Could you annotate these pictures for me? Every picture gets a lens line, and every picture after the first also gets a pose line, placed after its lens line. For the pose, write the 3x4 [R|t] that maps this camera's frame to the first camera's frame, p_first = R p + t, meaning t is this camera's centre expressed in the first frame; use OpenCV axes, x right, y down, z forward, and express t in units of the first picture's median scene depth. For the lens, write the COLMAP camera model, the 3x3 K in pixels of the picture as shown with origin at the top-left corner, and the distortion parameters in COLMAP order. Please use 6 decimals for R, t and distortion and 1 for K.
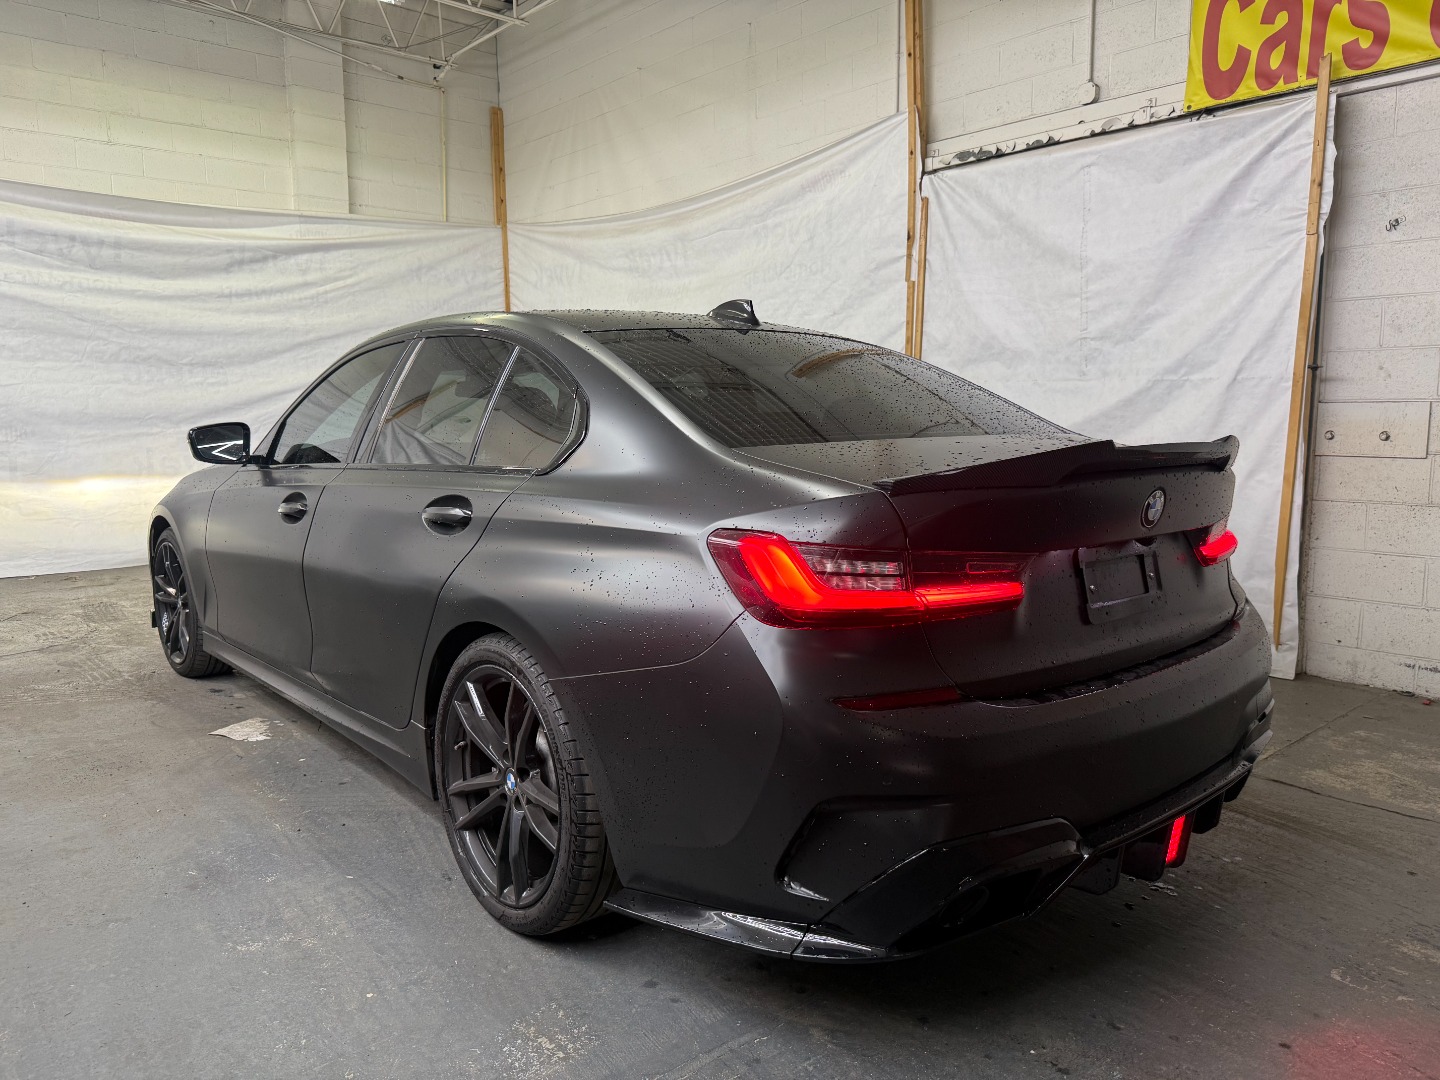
lens RADIAL K [[1012.1, 0, 719.1], [0, 1012.1, 542.1], [0, 0, 1]] dist [0.059893, -0.121742]
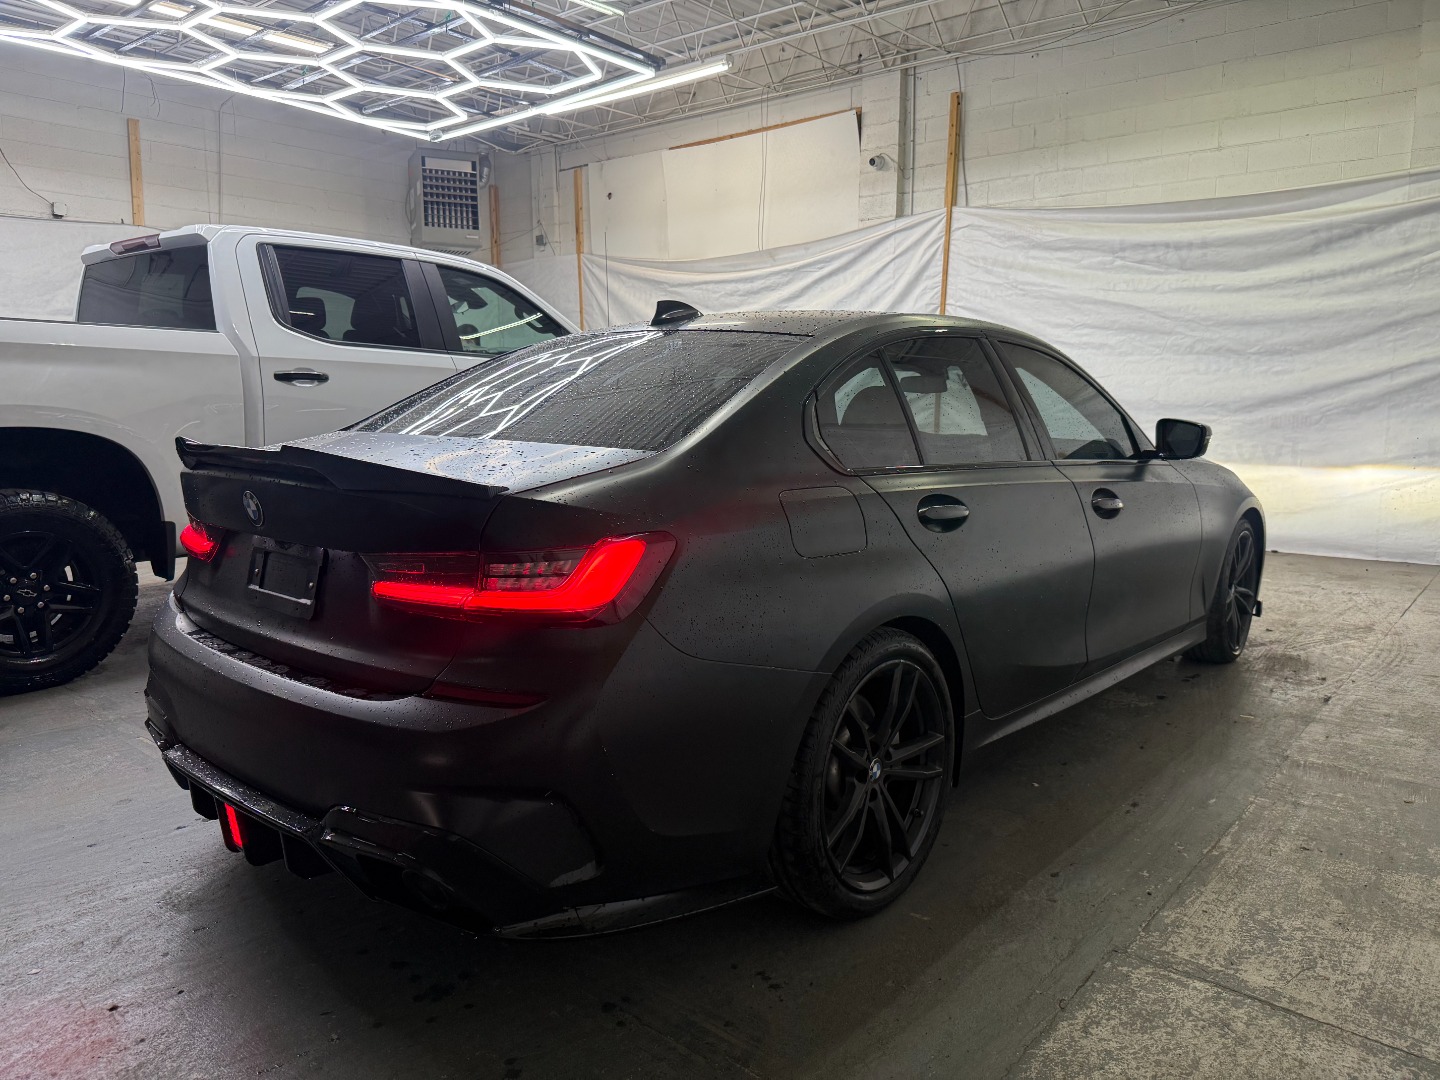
lens RADIAL K [[987.6, 0, 702.2], [0, 987.6, 539.7], [0, 0, 1]] dist [0.092041, -0.104046]
pose [[0.129772, 0.146587, -0.980648, 0.414989], [-0.132862, 0.982664, 0.129306, -0.049317], [0.982602, 0.113510, 0.146998, 0.336618]]
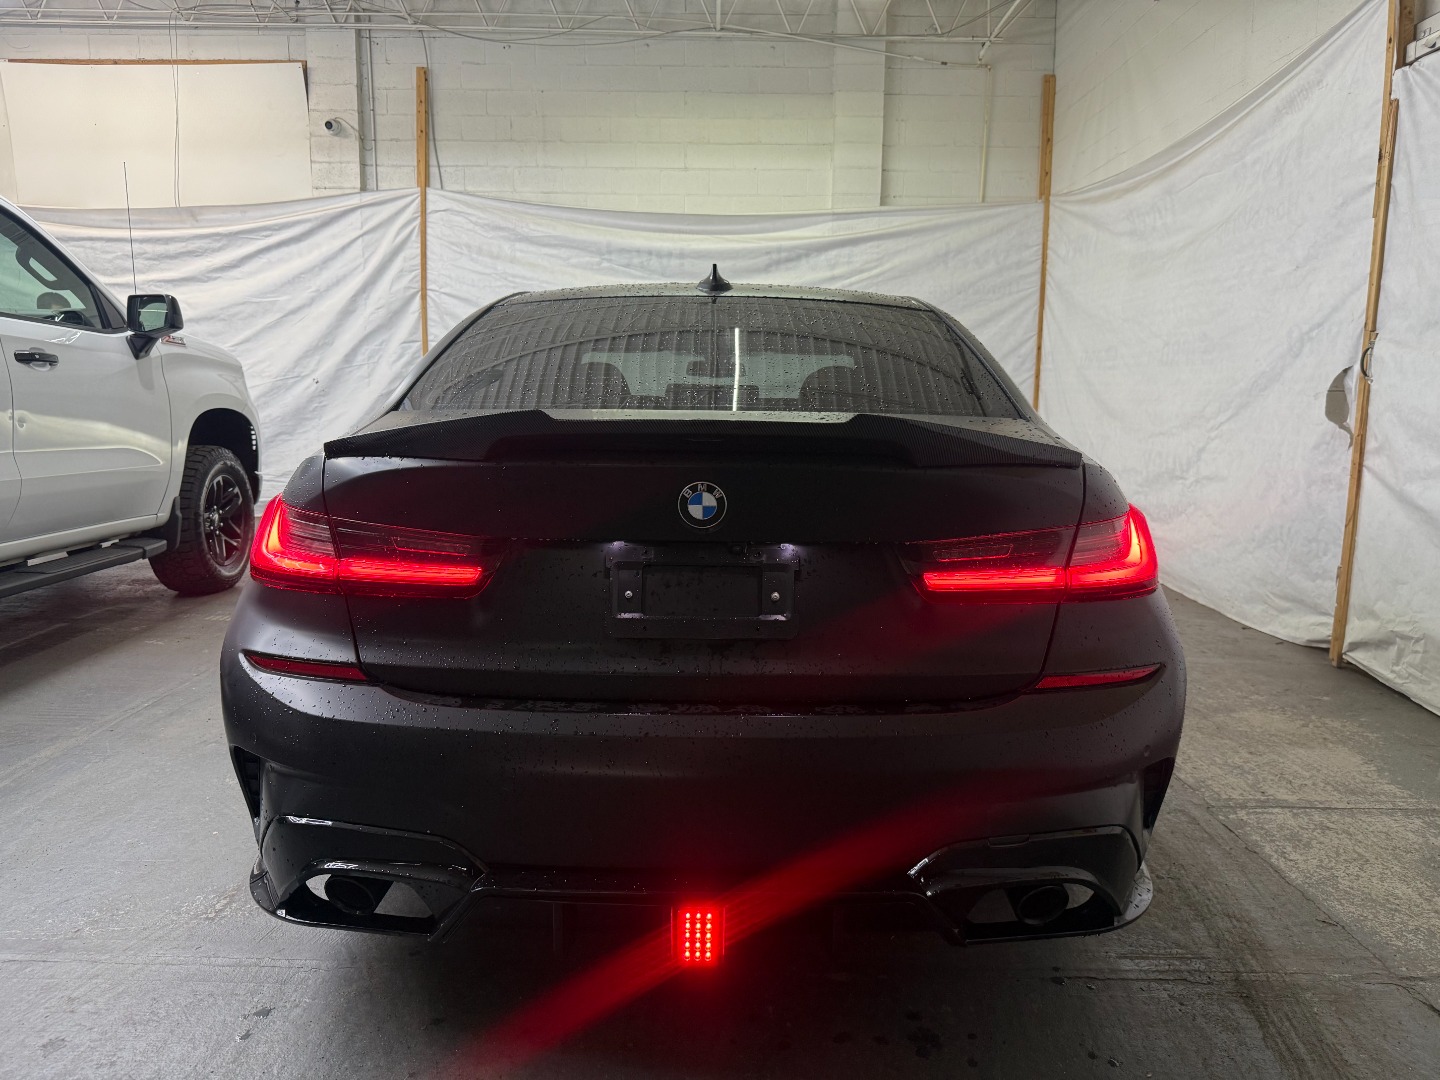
lens RADIAL K [[1024.1, 0, 720.0], [0, 1024.1, 540.0], [0, 0, 1]] dist [0.052680, -0.071302]
pose [[0.742247, 0.101097, -0.662457, 0.279098], [-0.096850, 0.994360, 0.043233, -0.010405], [0.663091, 0.032069, 0.747852, 0.113717]]
